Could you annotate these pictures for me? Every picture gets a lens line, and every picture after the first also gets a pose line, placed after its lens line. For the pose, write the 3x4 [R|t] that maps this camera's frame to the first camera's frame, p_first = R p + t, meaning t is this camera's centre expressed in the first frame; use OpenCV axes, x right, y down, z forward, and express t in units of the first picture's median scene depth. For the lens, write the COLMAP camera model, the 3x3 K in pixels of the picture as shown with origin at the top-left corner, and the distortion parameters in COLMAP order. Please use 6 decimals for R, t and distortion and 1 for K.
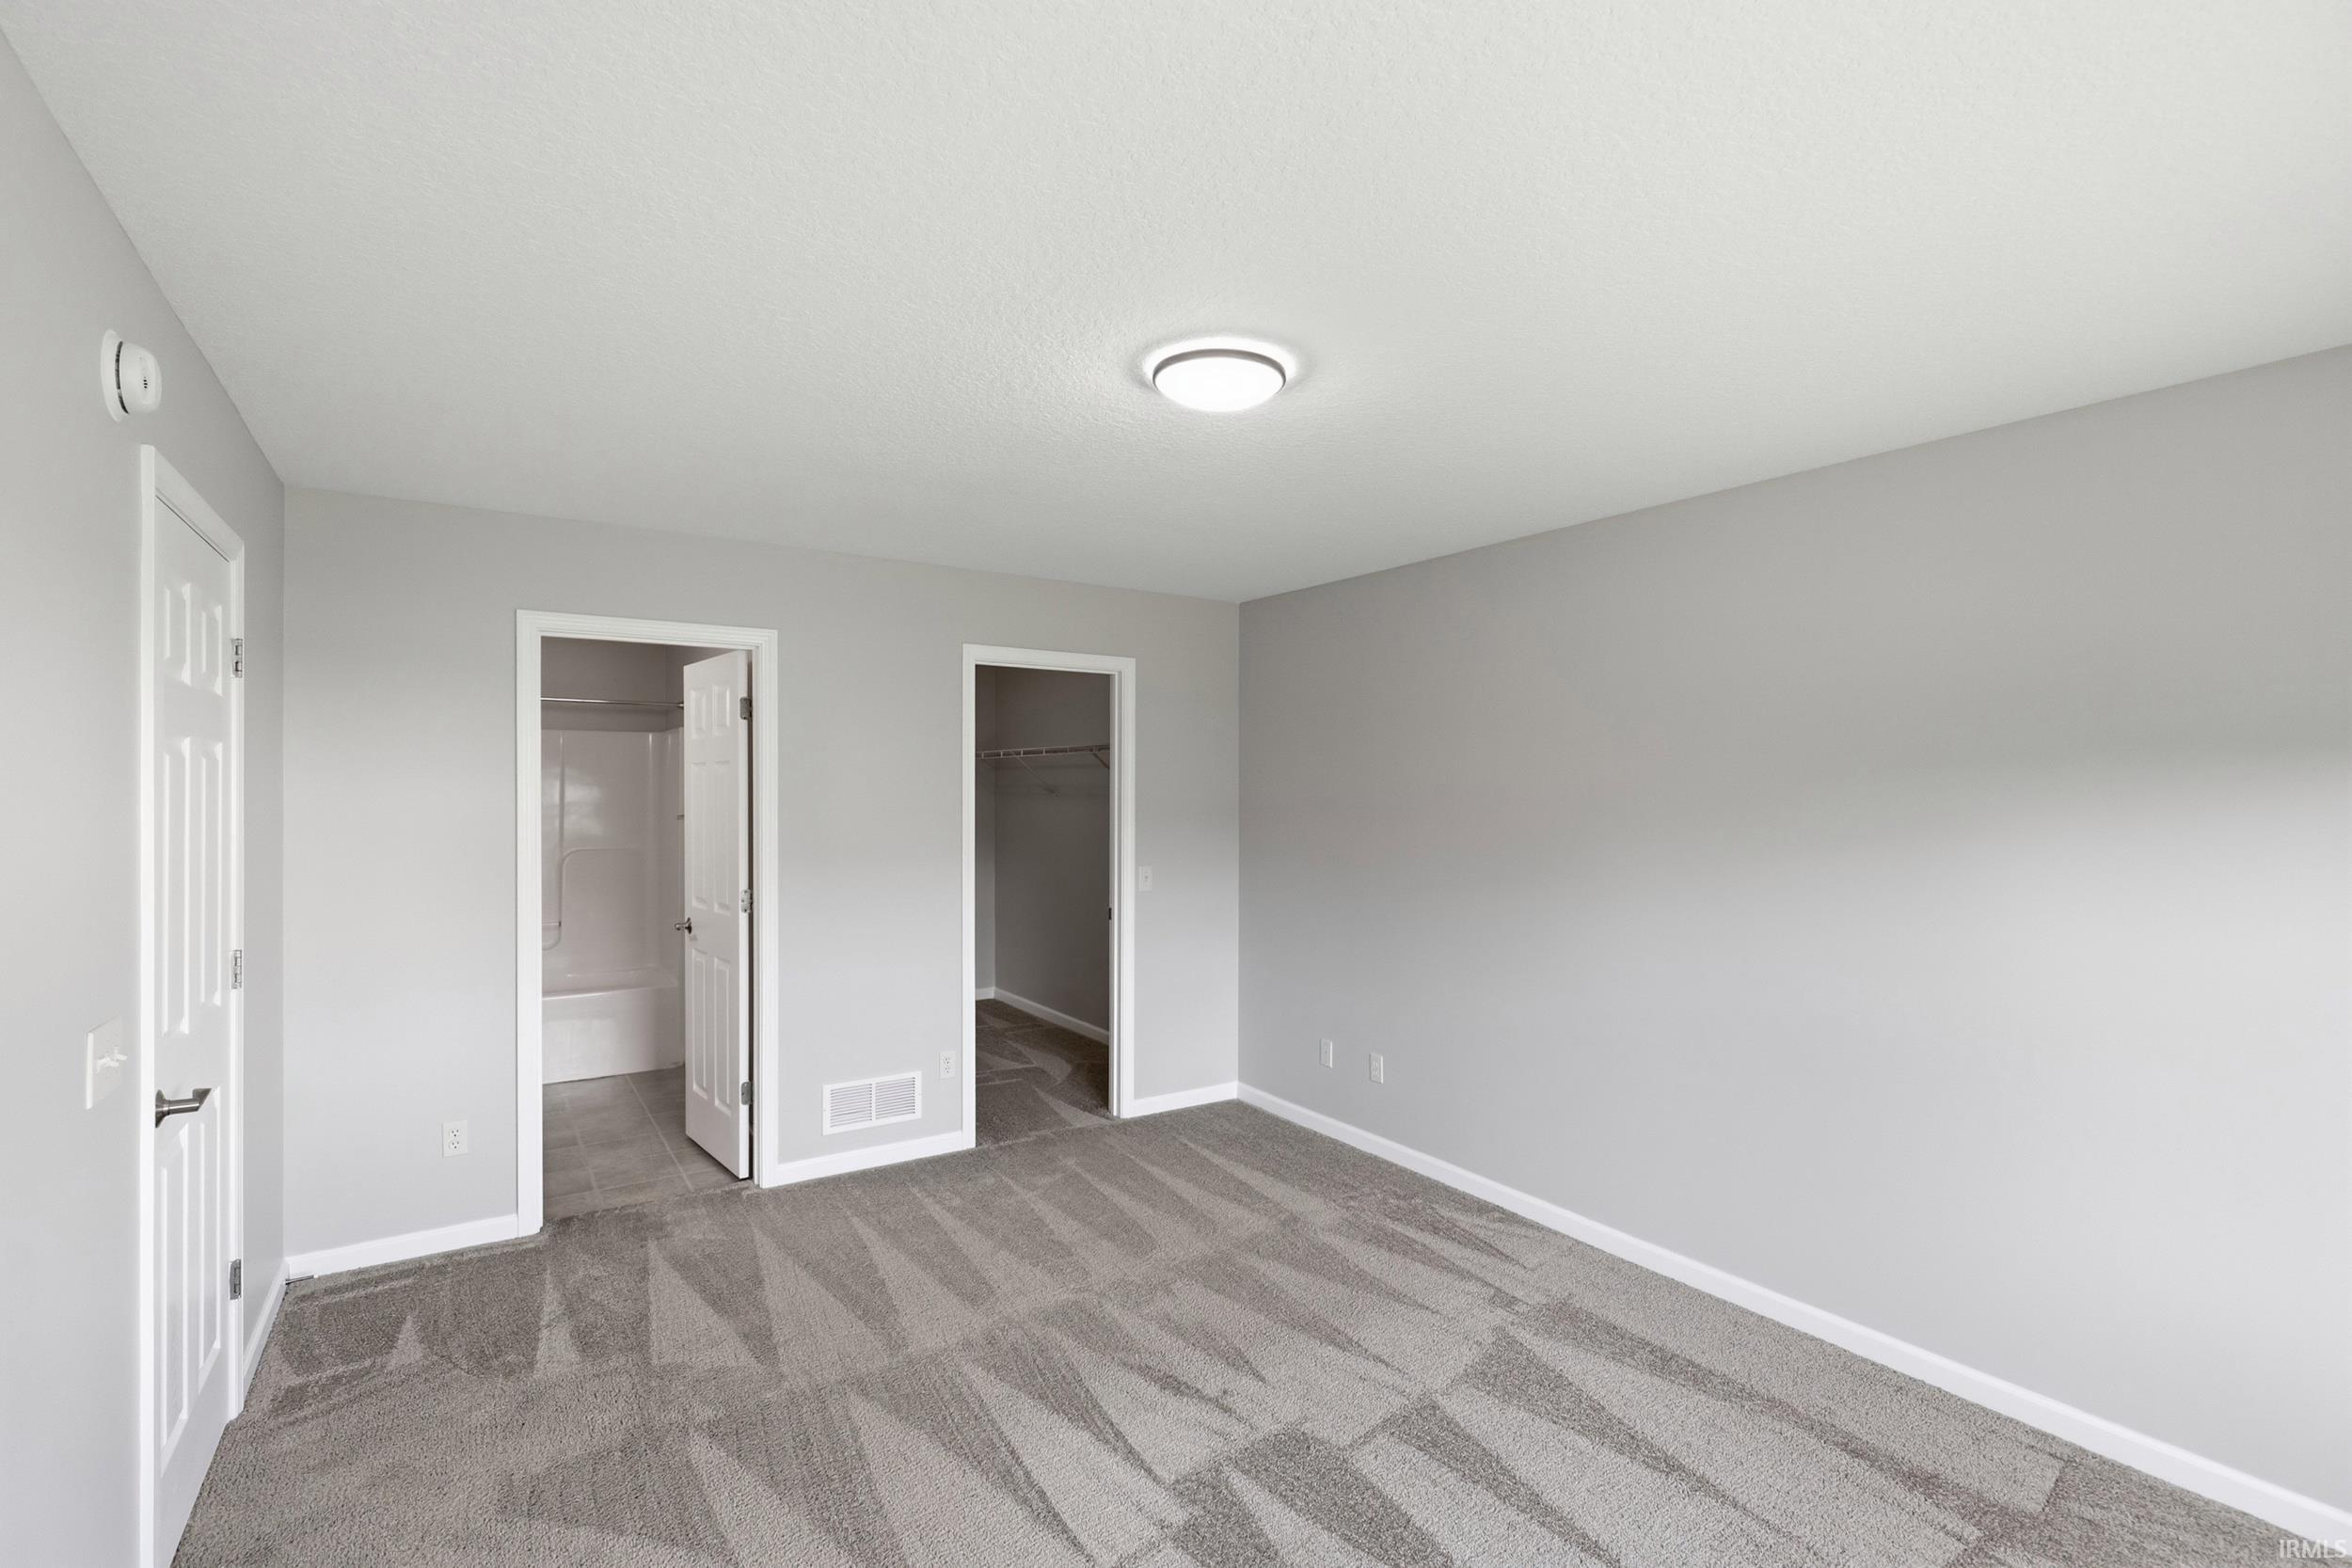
lens RADIAL K [[1081.7, 0, 1183.1], [0, 1081.7, 780.2], [0, 0, 1]] dist [0.001415, -0.000284]
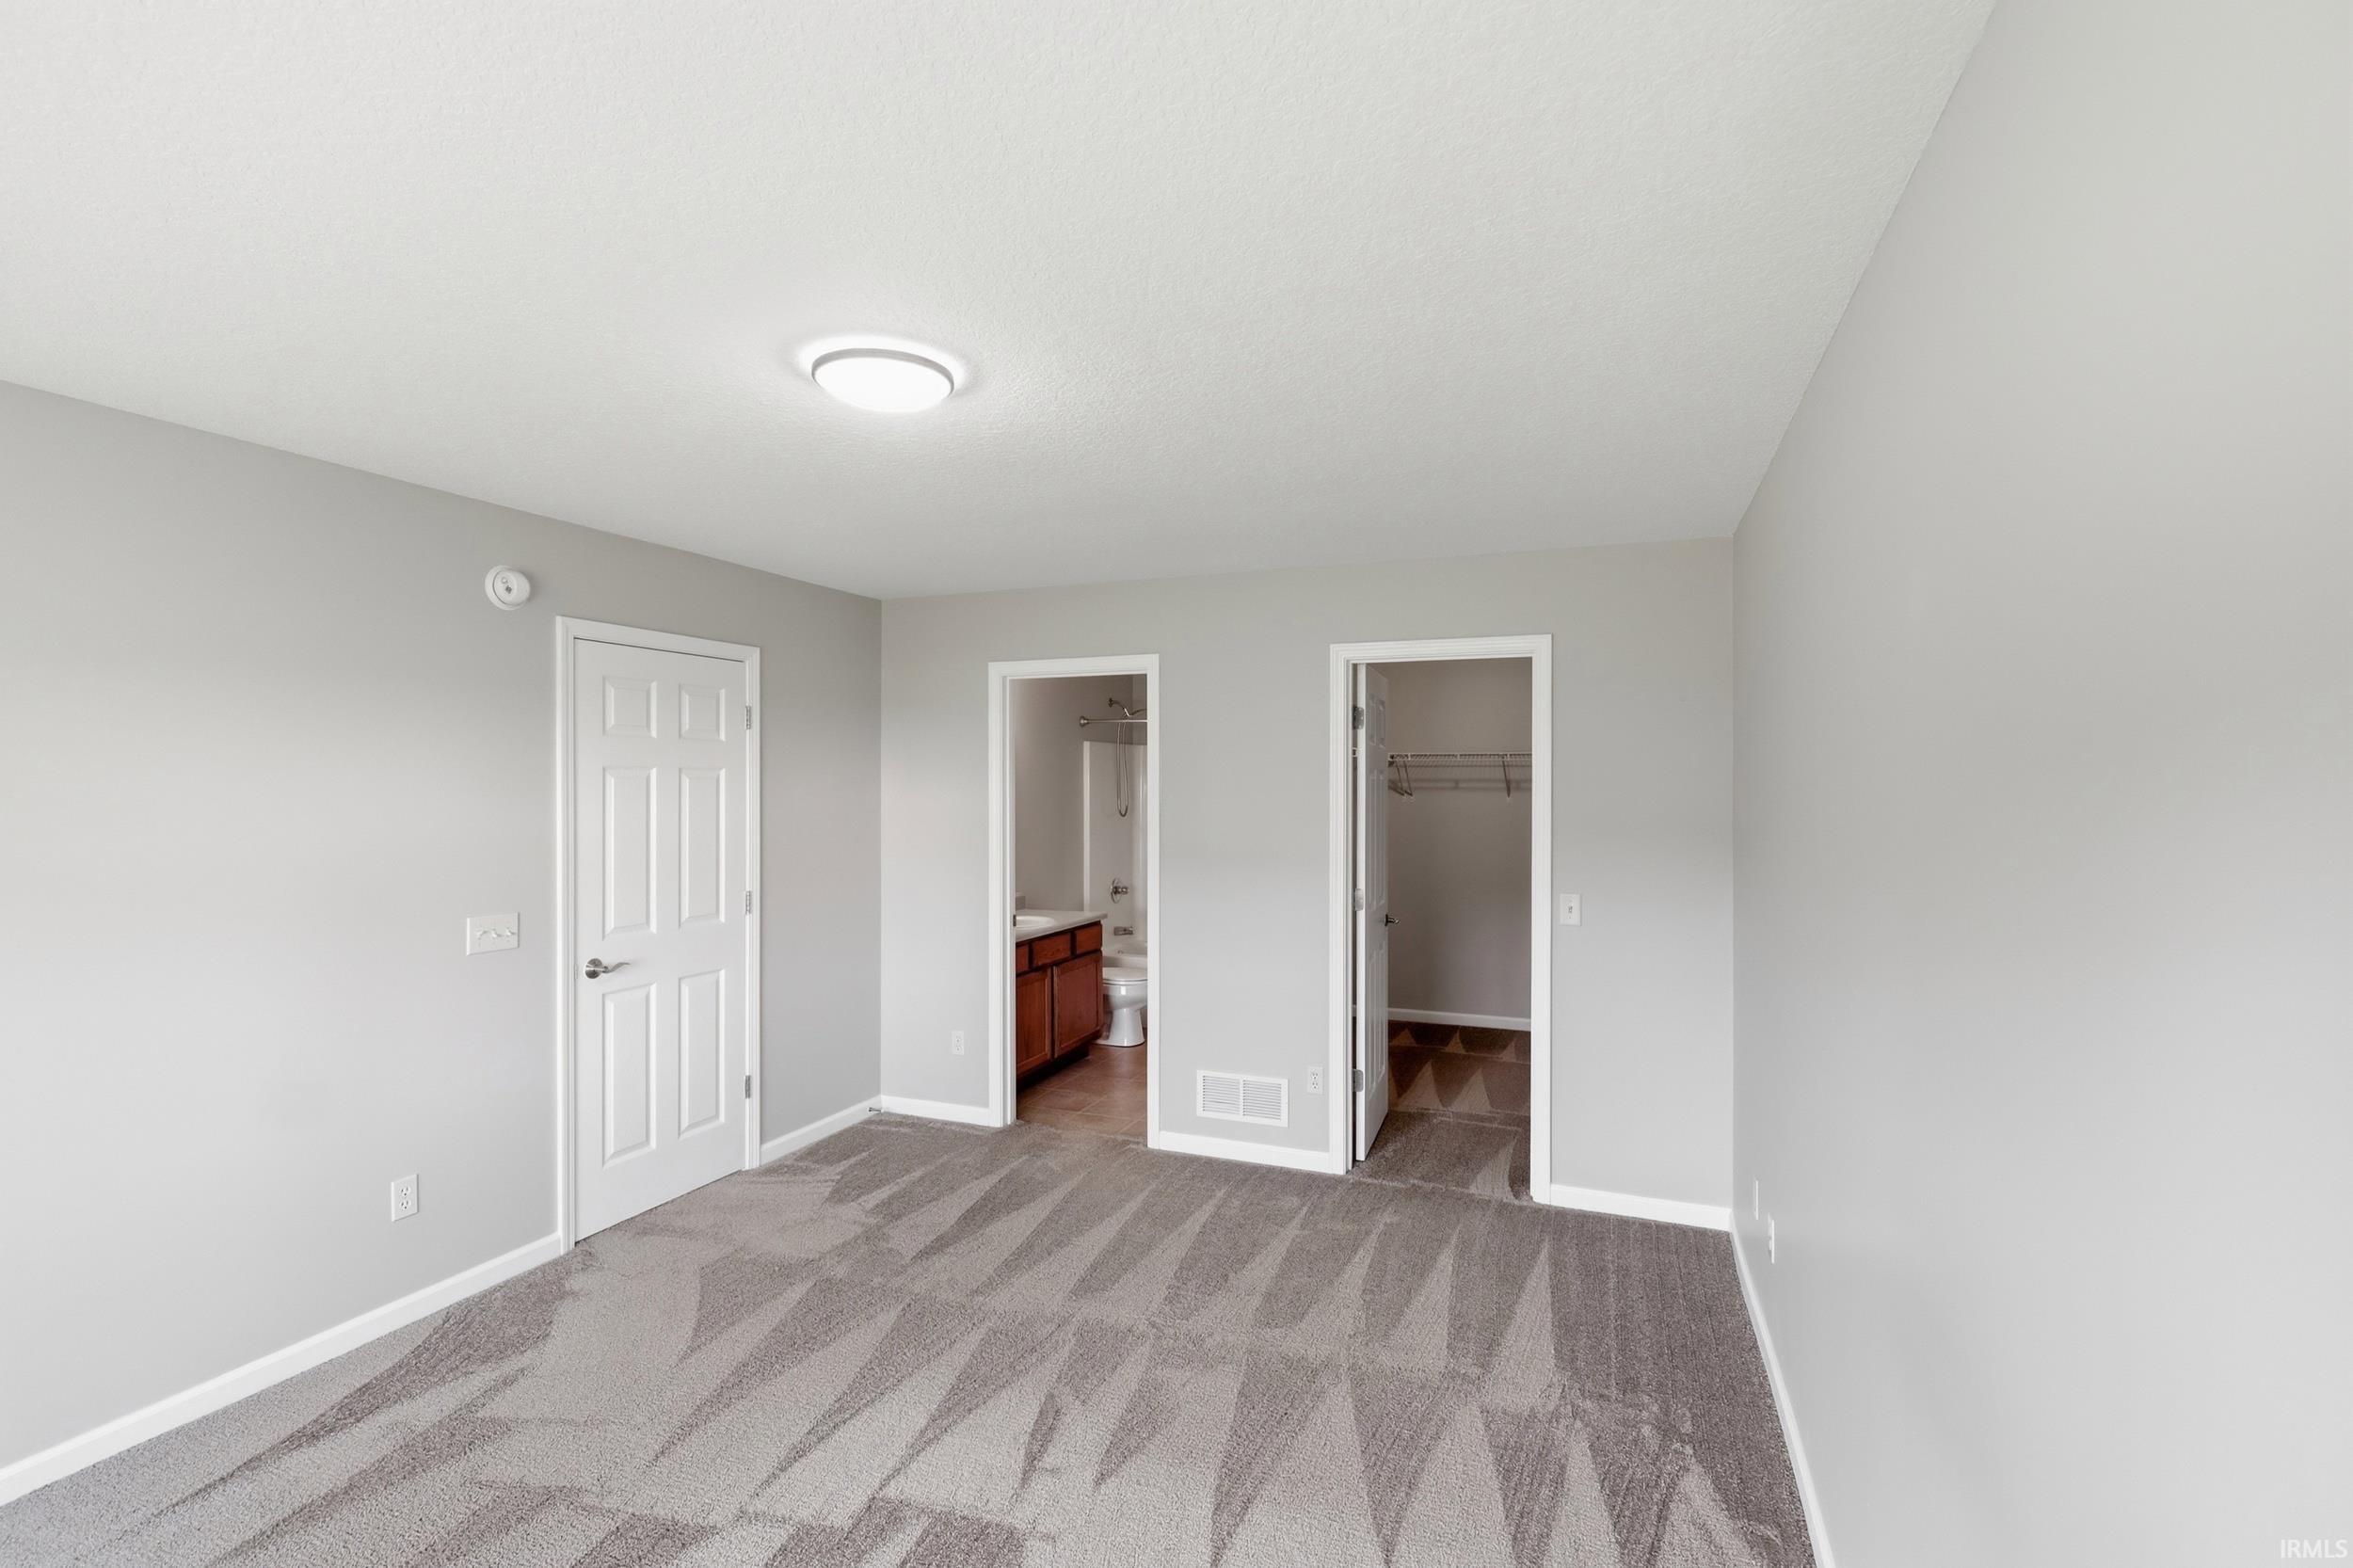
lens RADIAL K [[1082.3, 0, 1183.6], [0, 1082.3, 780.2], [0, 0, 1]] dist [0.001415, -0.000284]
pose [[0.558087, -0.007146, -0.829752, 0.662129], [0.006190, 0.999971, -0.004448, -0.003143], [0.829759, -0.002654, 0.558115, 0.456481]]
